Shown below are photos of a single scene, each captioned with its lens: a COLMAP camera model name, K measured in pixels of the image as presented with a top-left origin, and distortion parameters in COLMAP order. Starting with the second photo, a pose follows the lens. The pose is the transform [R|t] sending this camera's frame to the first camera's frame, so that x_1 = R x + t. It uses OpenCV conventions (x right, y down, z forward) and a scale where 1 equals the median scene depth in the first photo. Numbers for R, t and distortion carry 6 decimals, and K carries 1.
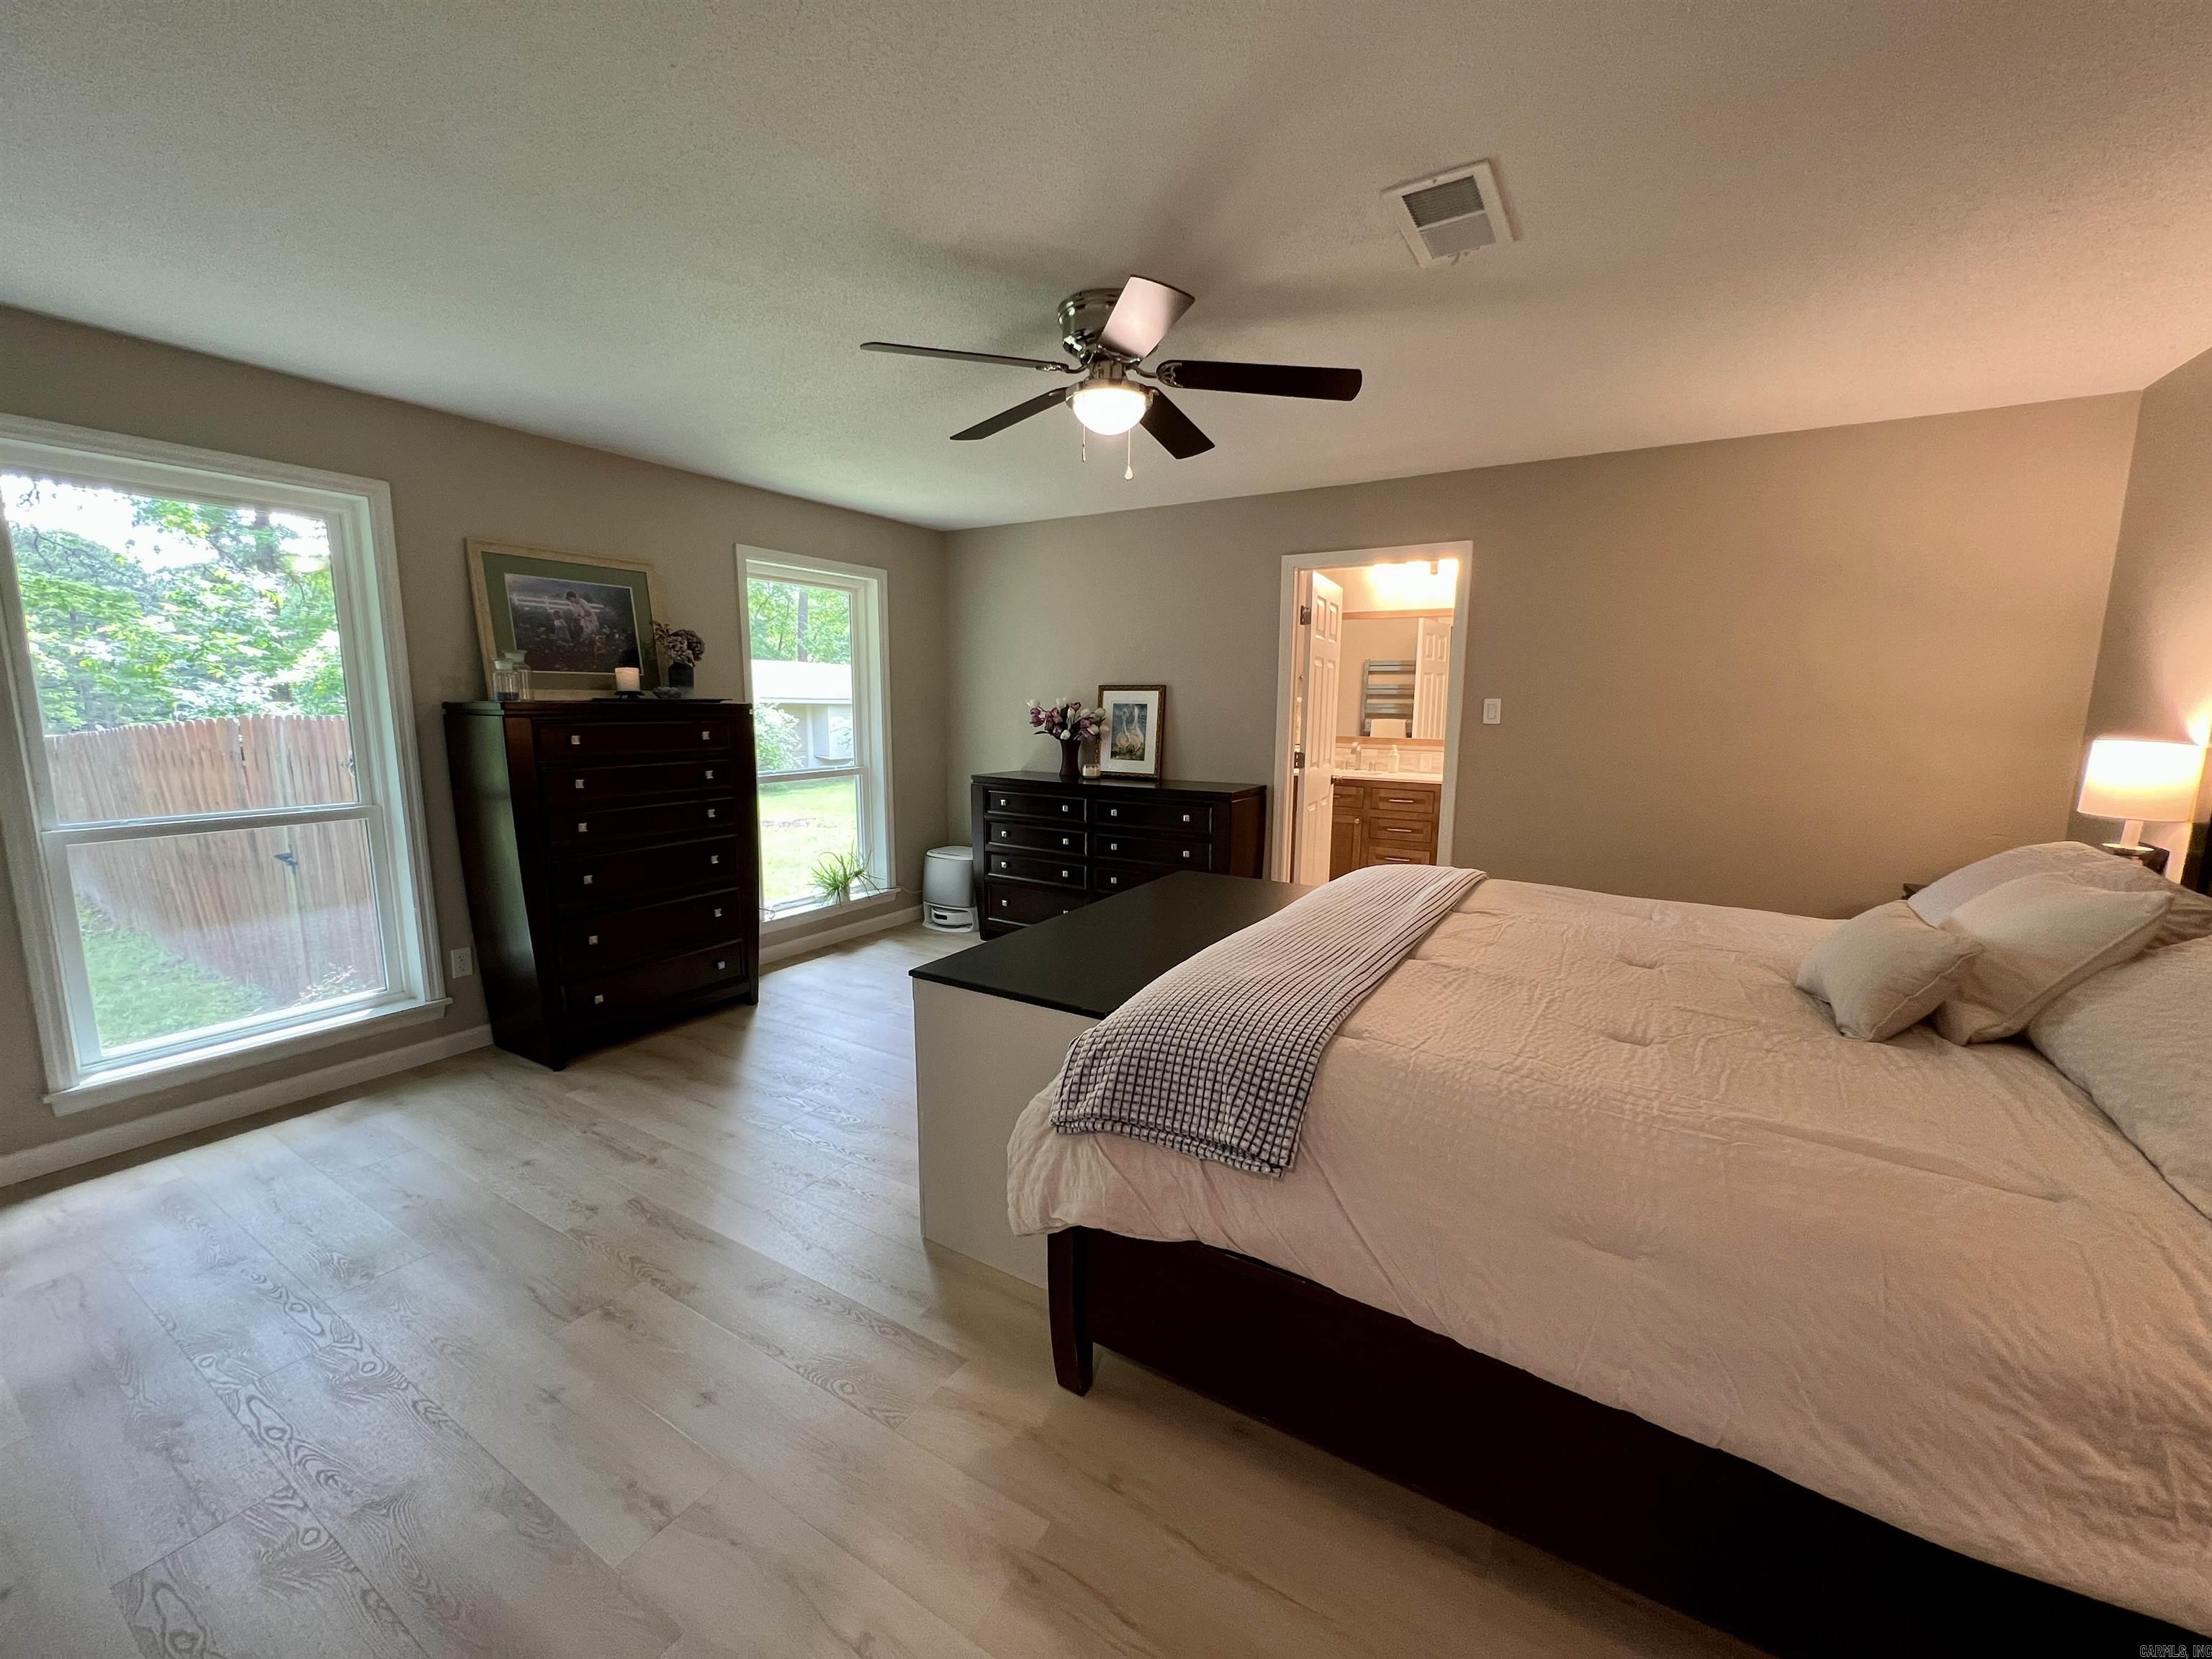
lens RADIAL K [[886.3, 0, 1106.0], [0, 886.3, 833.4], [0, 0, 1]] dist [0.000659, -0.000195]
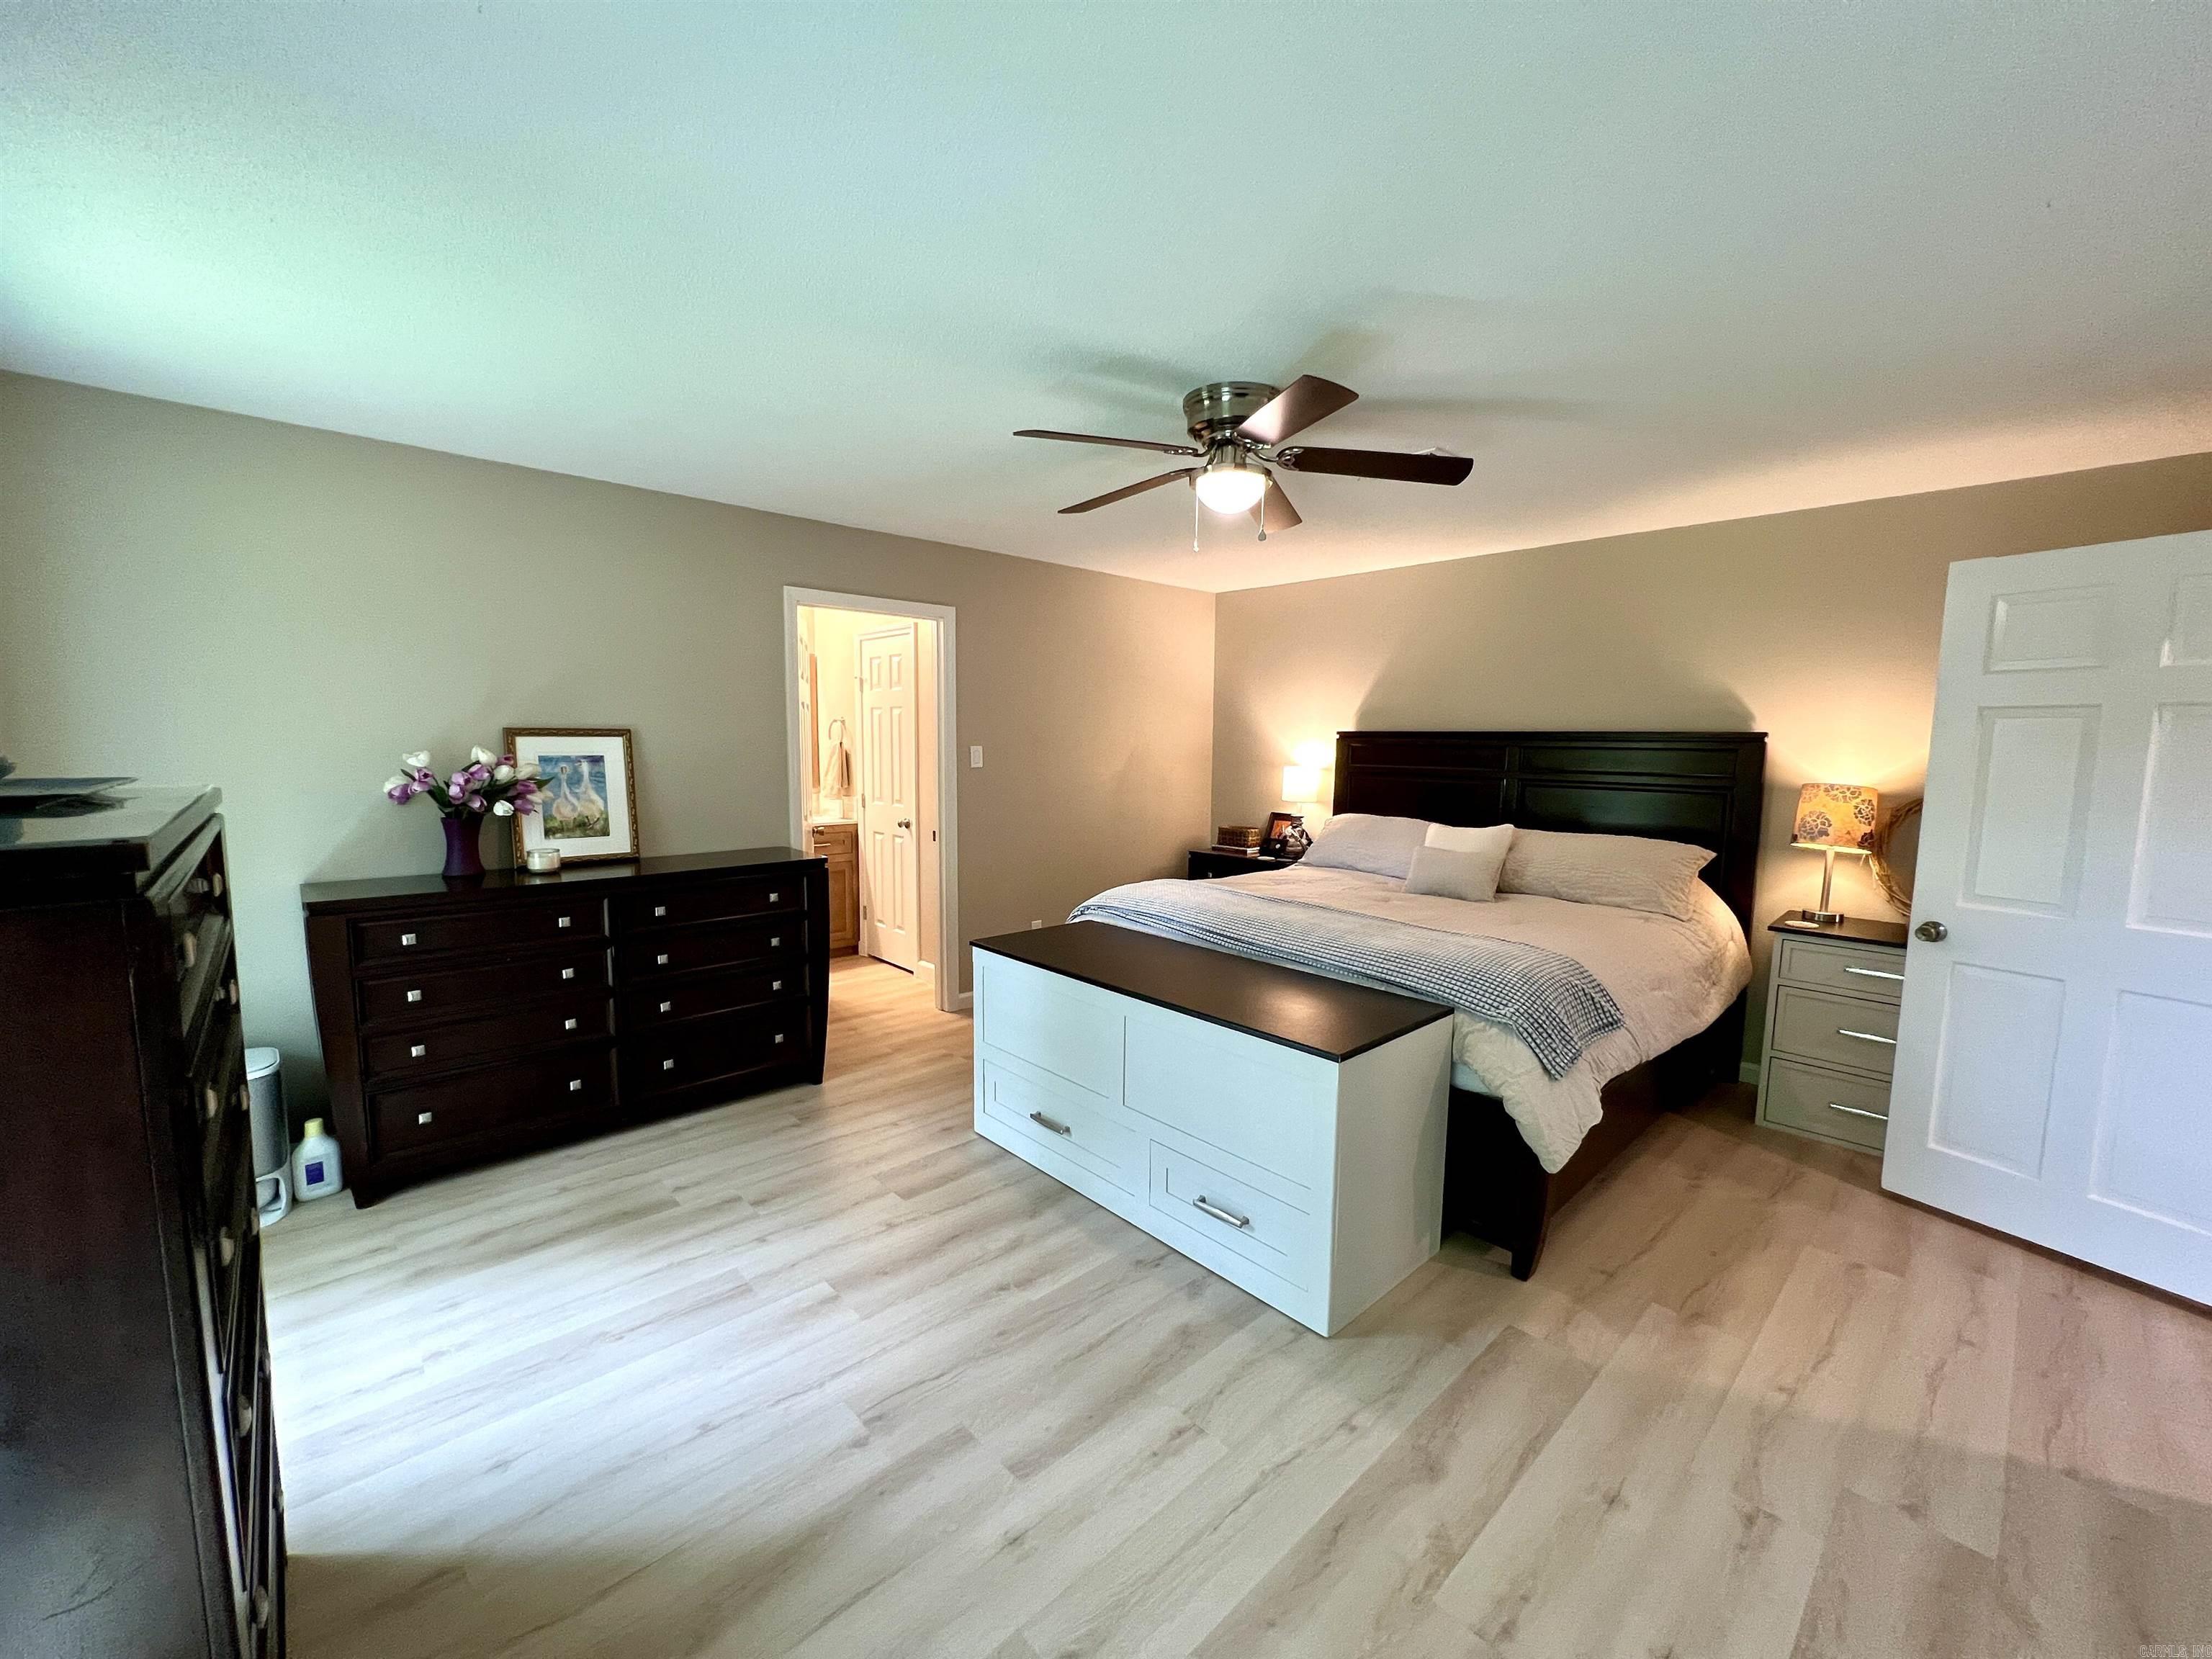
lens RADIAL K [[885.9, 0, 1106.0], [0, 885.9, 829.5], [0, 0, 1]] dist [-0.009748, -0.000184]
pose [[0.270551, -0.100801, 0.957414, -0.521497], [0.138891, 0.988186, 0.064793, -0.077921], [-0.952634, 0.115446, 0.281355, 0.427391]]
